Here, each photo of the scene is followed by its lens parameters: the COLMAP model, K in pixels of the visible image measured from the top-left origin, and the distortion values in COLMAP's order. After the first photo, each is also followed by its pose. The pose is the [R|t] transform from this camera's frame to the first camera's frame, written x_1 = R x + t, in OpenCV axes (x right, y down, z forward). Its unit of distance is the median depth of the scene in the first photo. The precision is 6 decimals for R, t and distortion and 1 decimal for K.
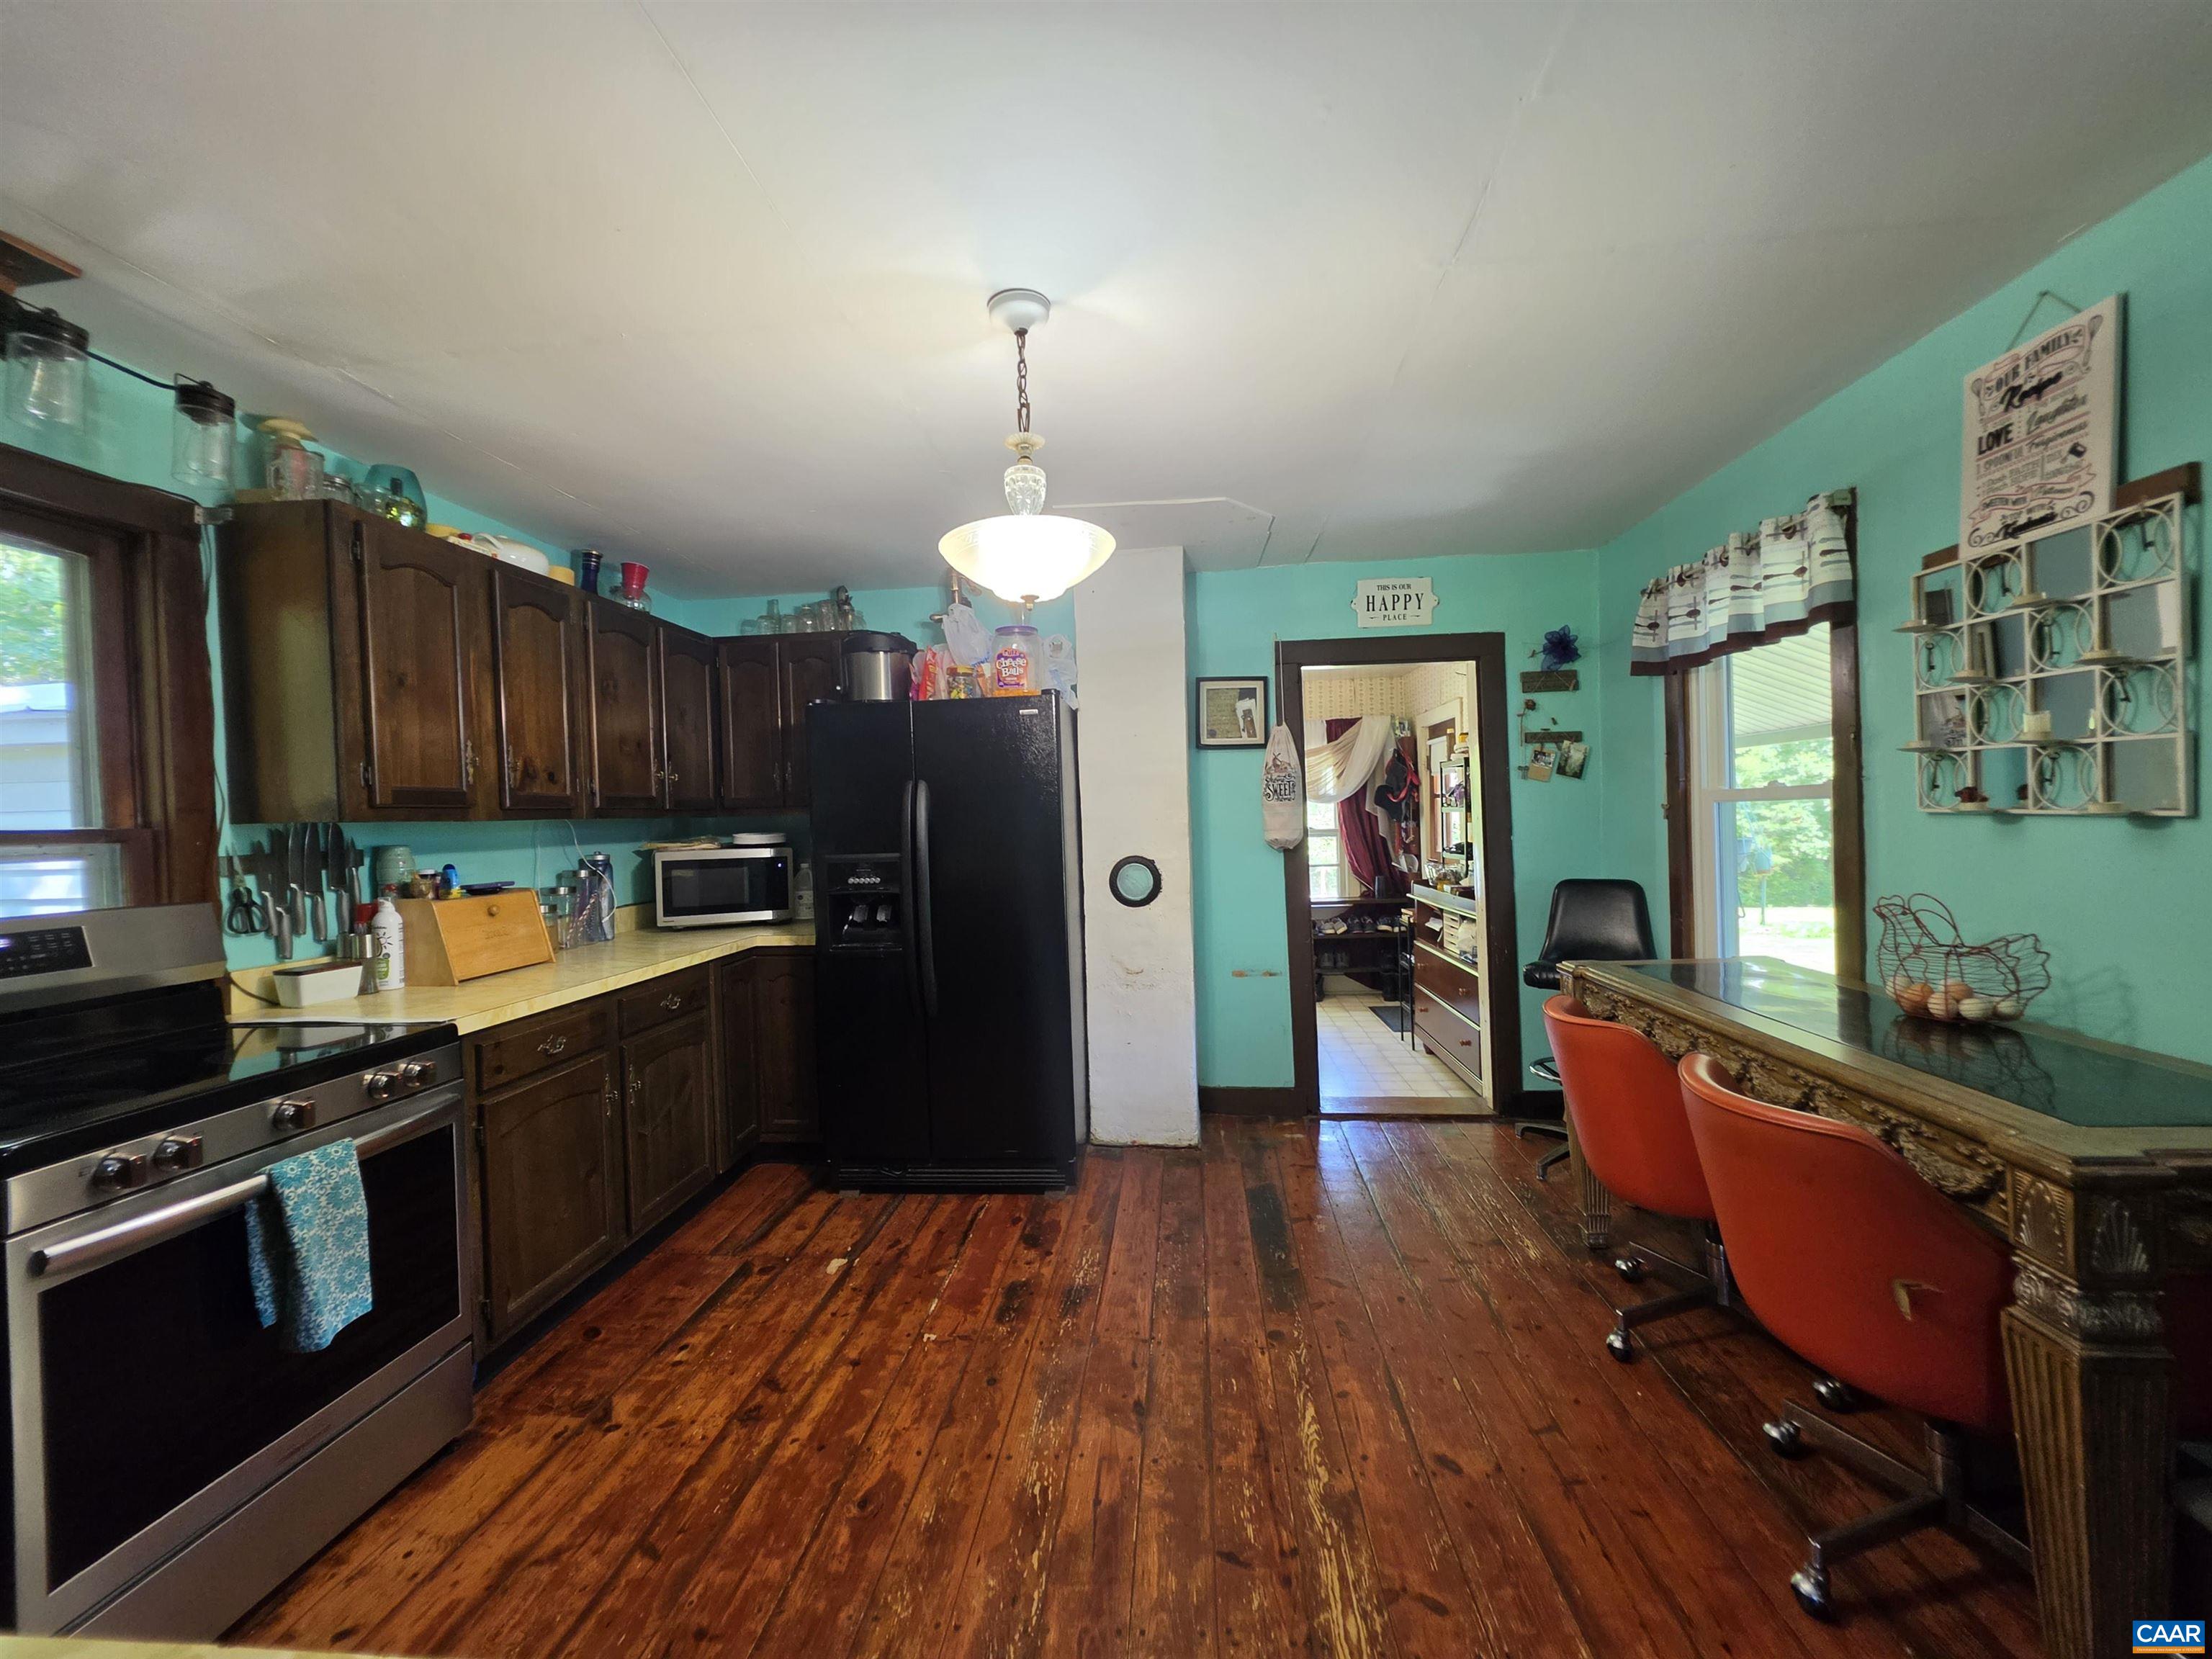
lens RADIAL K [[882.1, 0, 1102.0], [0, 882.1, 825.3], [0, 0, 1]] dist [-0.010949, 0.002822]
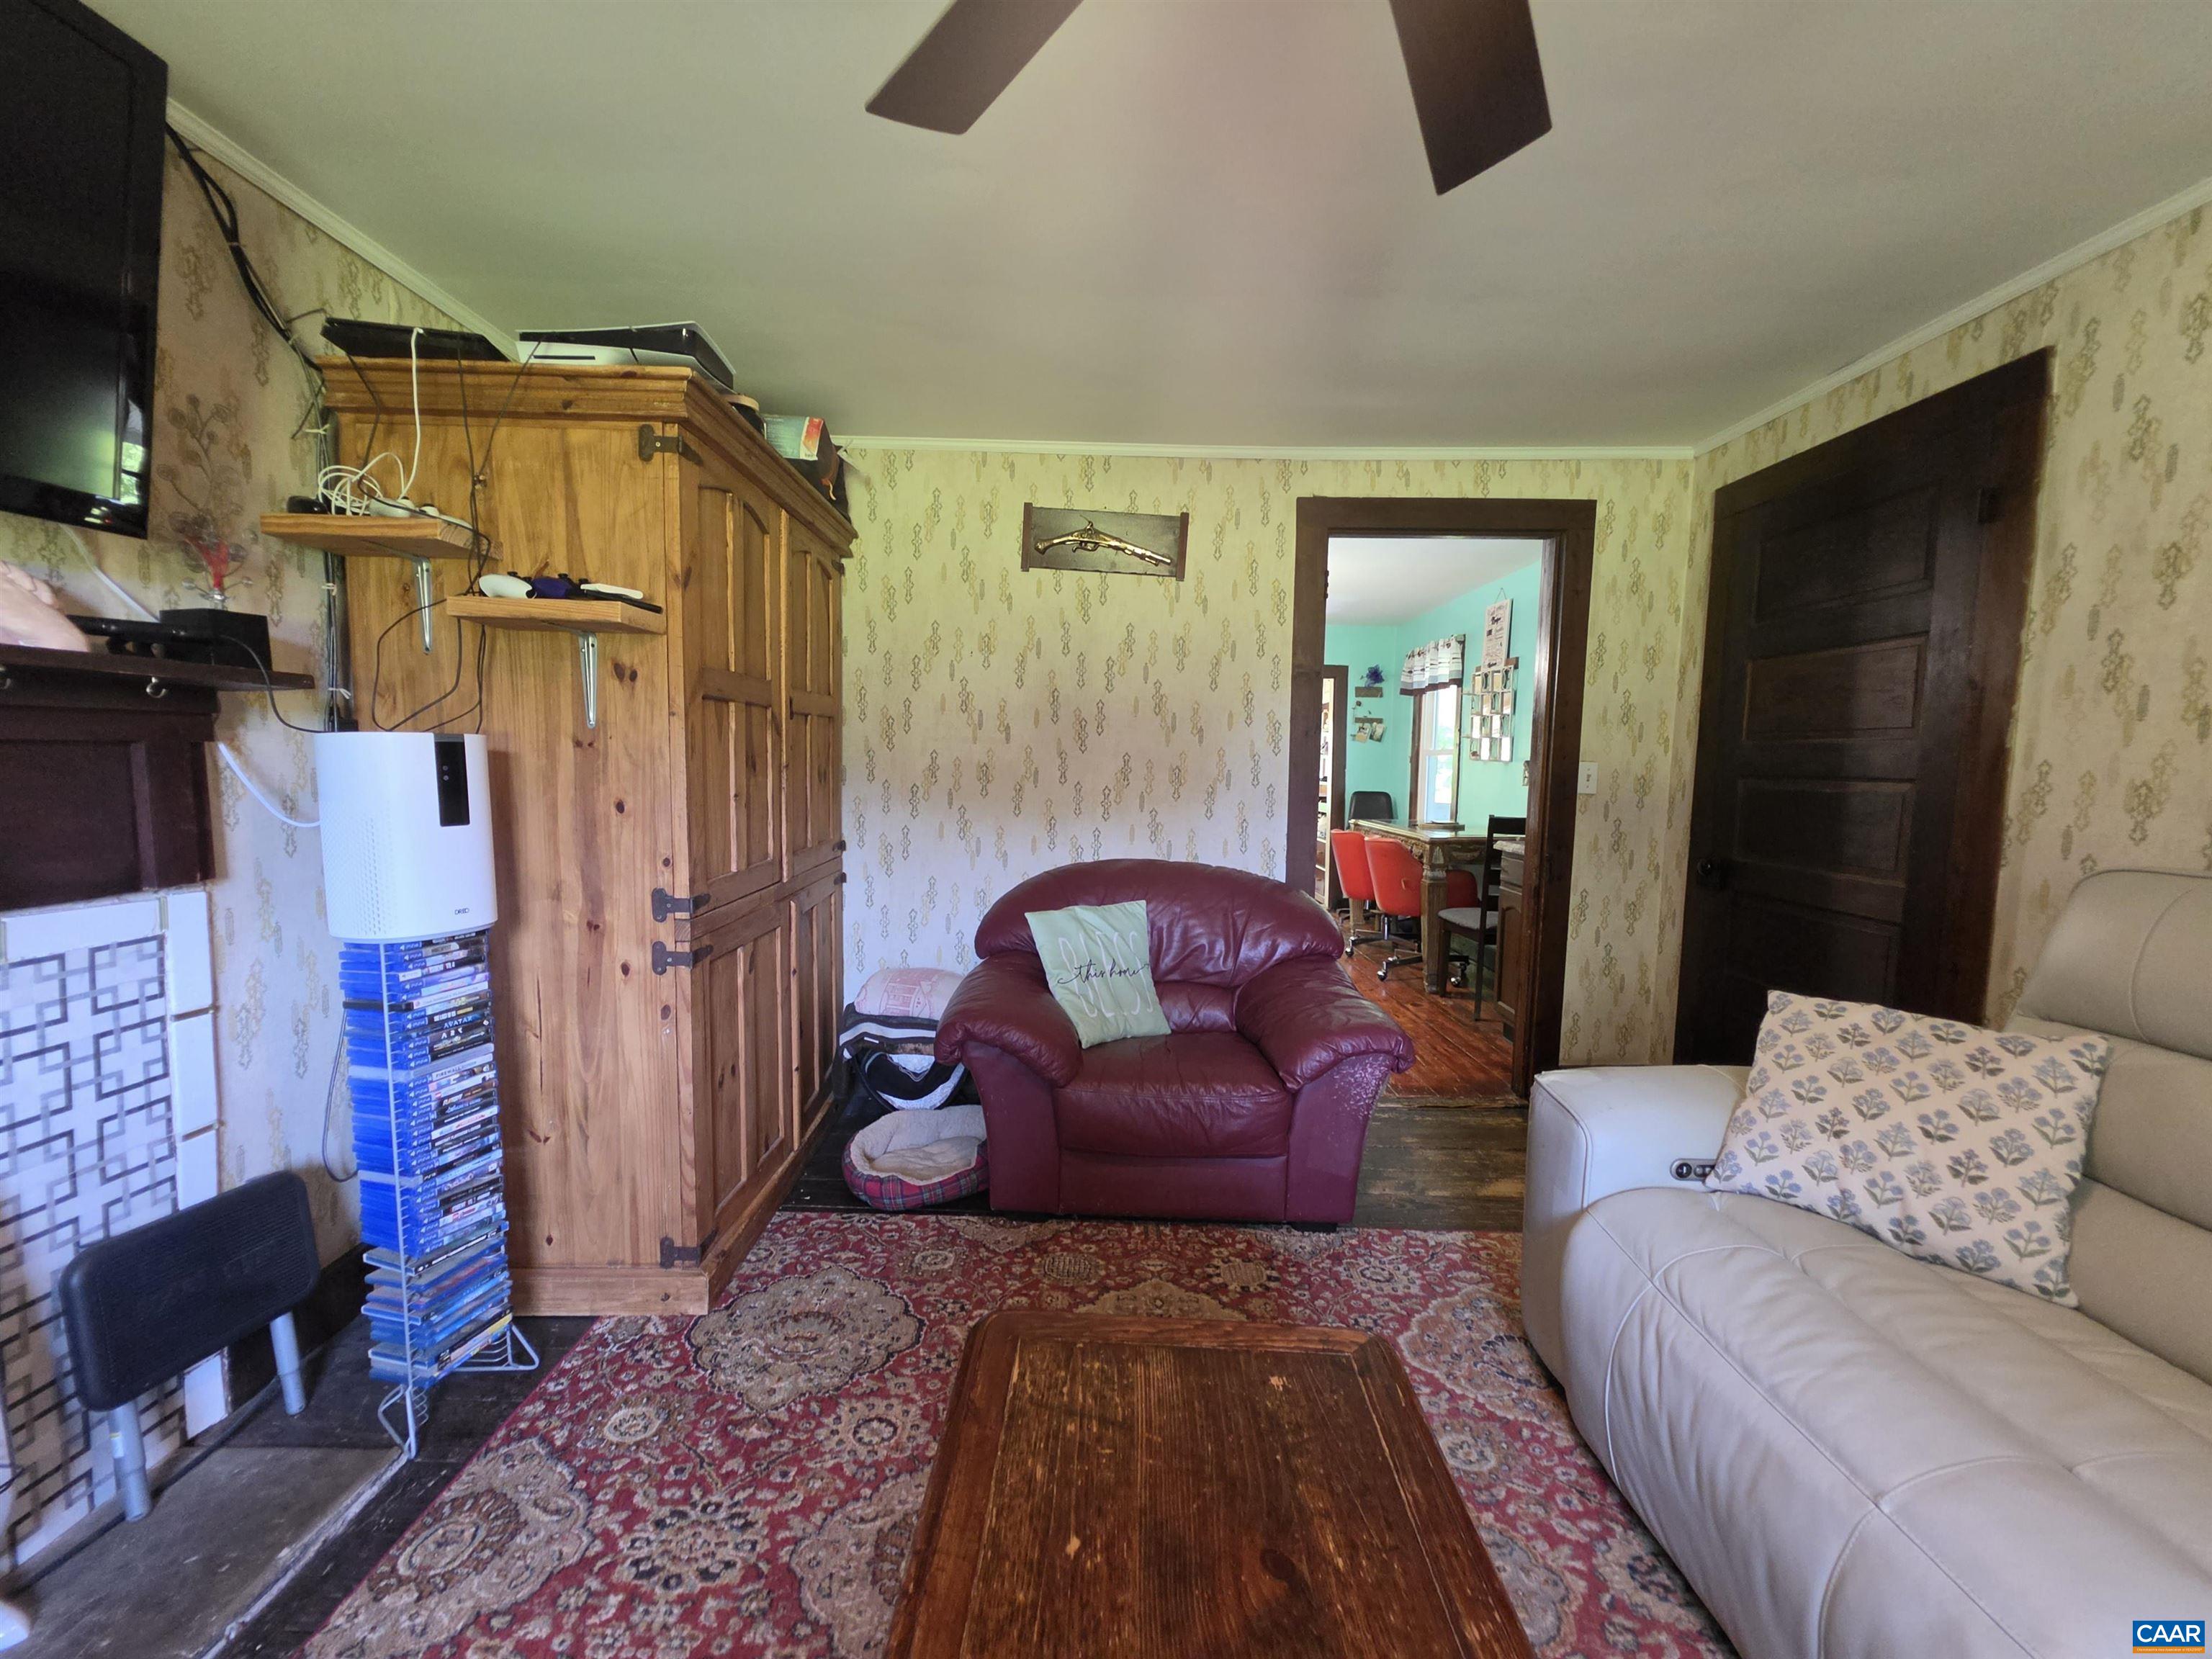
lens RADIAL K [[878.5, 0, 1102.1], [0, 878.5, 830.5], [0, 0, 1]] dist [-0.000696, 0.000297]
pose [[0.994672, 0.039789, 0.095098, -0.416007], [-0.046494, 0.996508, 0.069359, 0.061503], [-0.092006, -0.073411, 0.993049, -1.452642]]
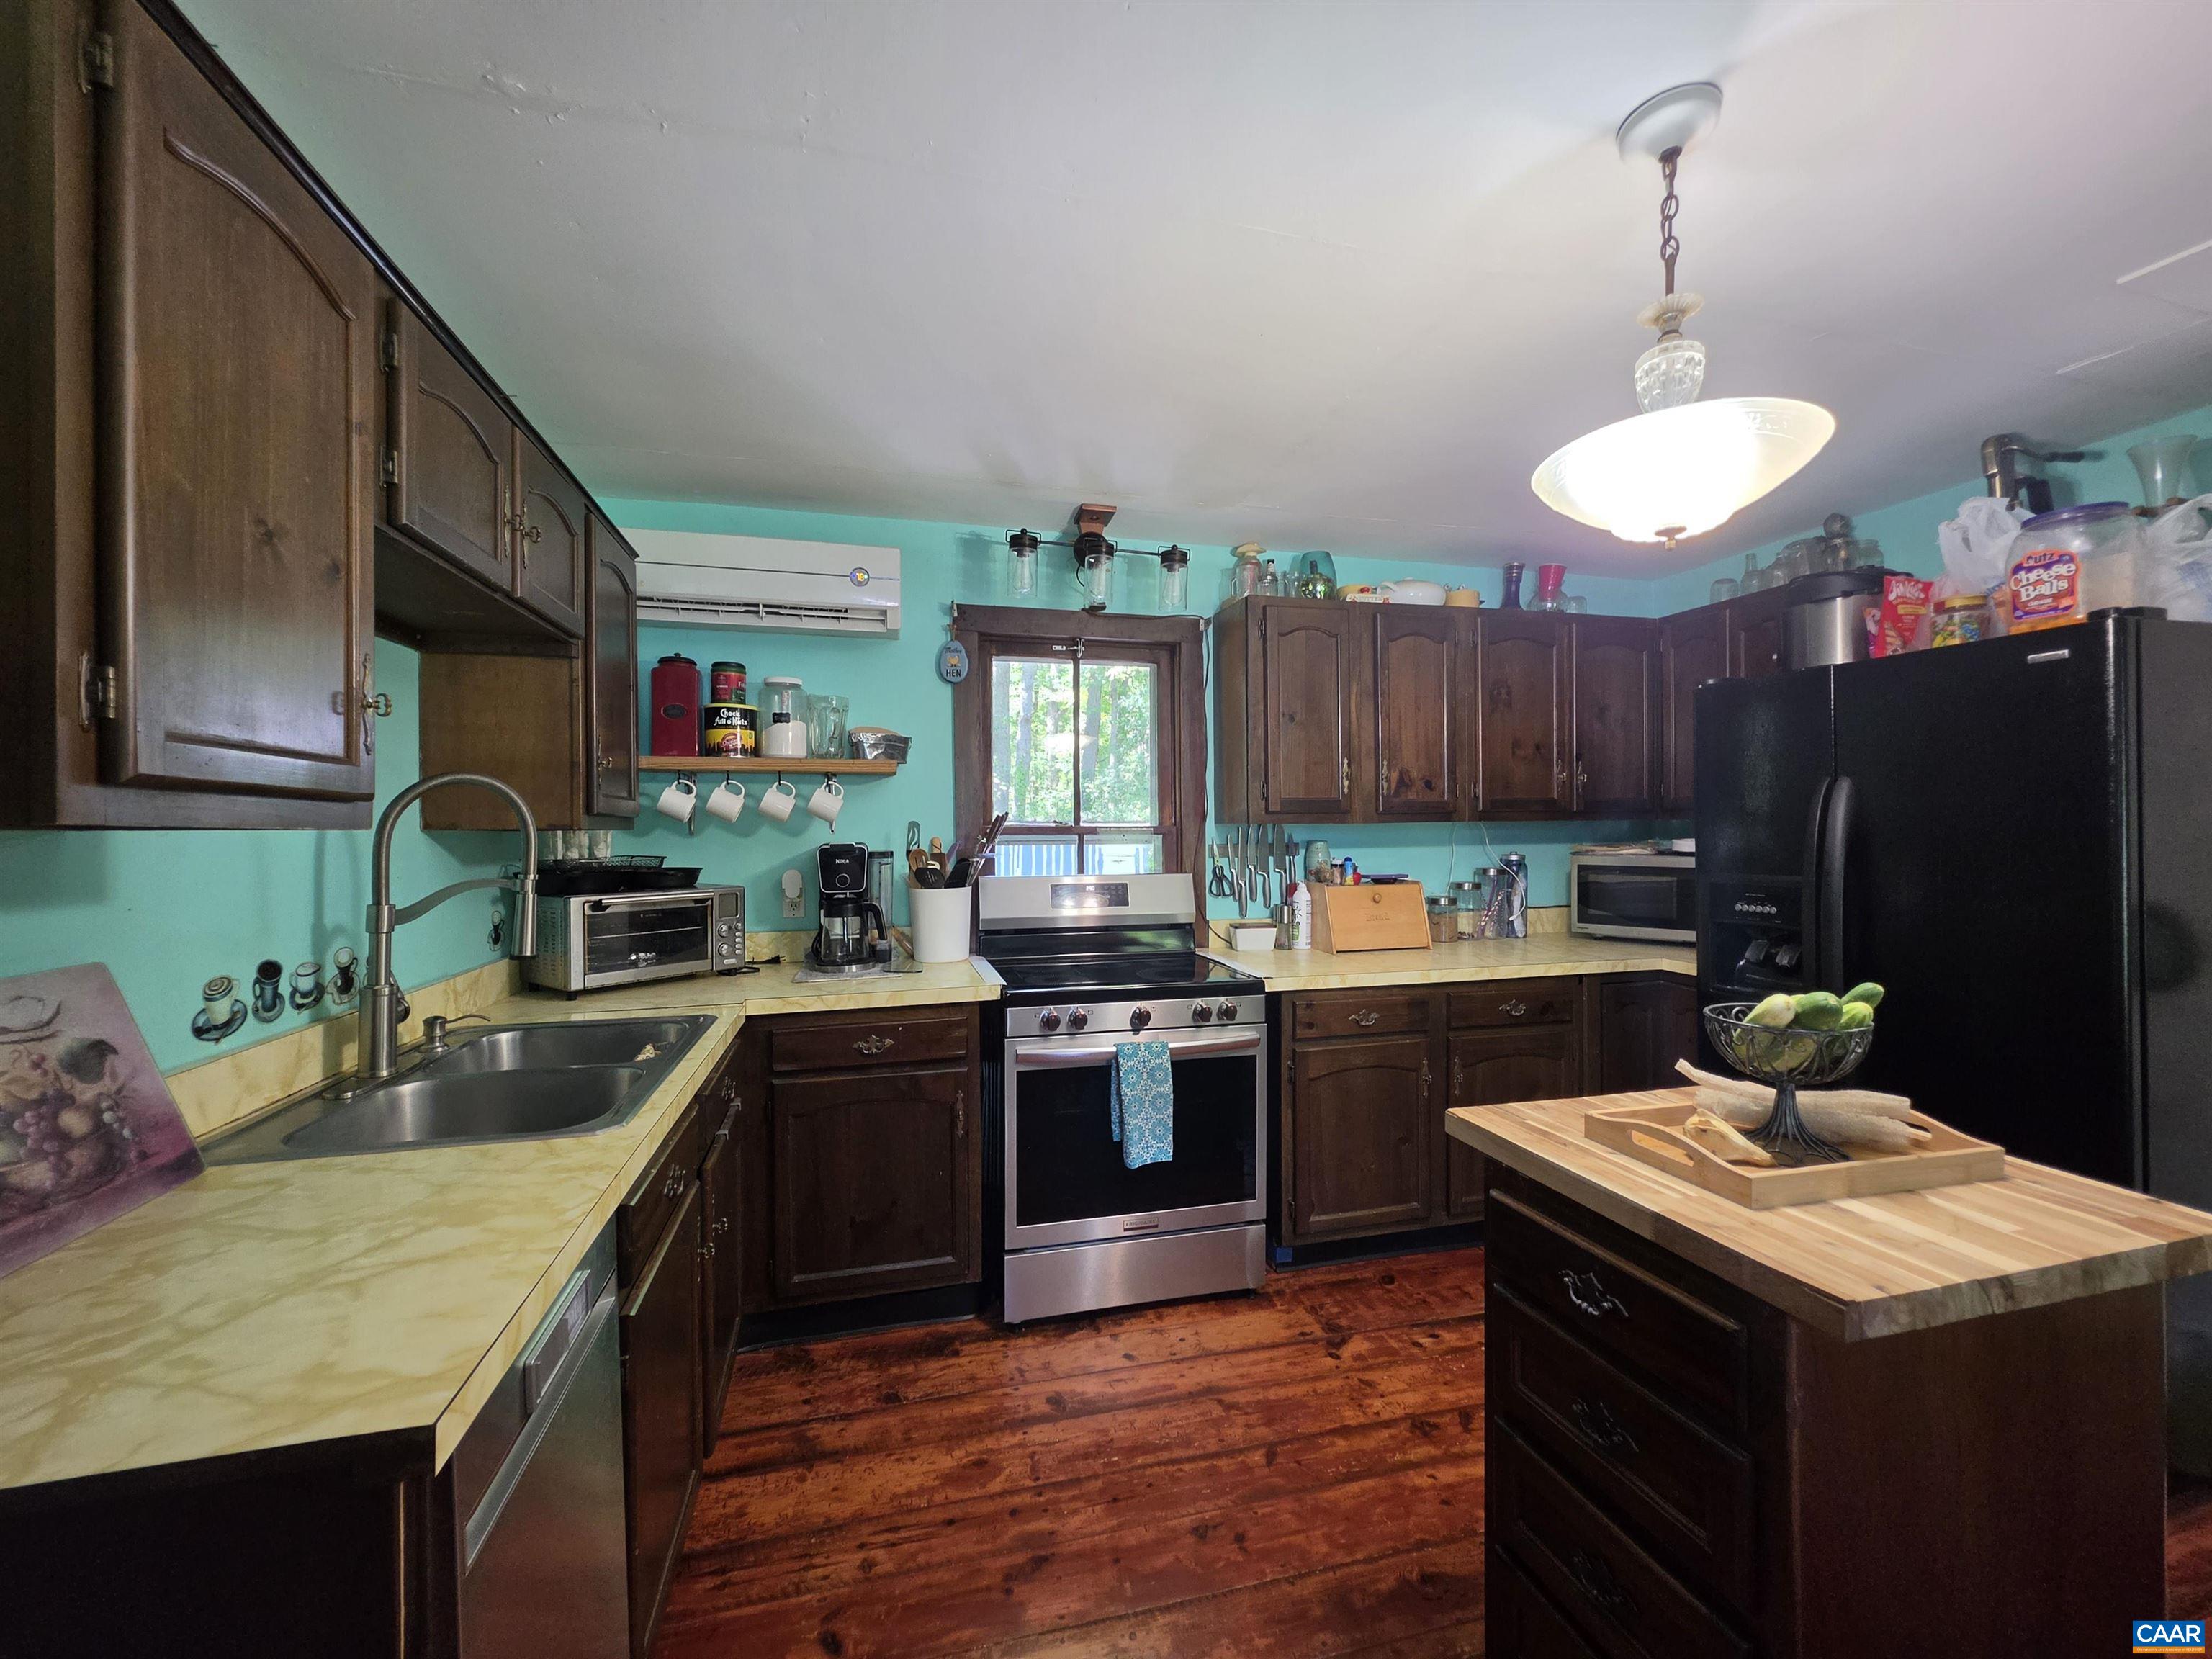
lens RADIAL K [[878.5, 0, 1102.1], [0, 878.5, 830.5], [0, 0, 1]] dist [-0.000696, 0.000297]
pose [[0.336797, 0.031506, -0.941050, 0.330153], [-0.011349, 0.999503, 0.029401, -0.028091], [0.941509, 0.000778, 0.336987, 0.261573]]
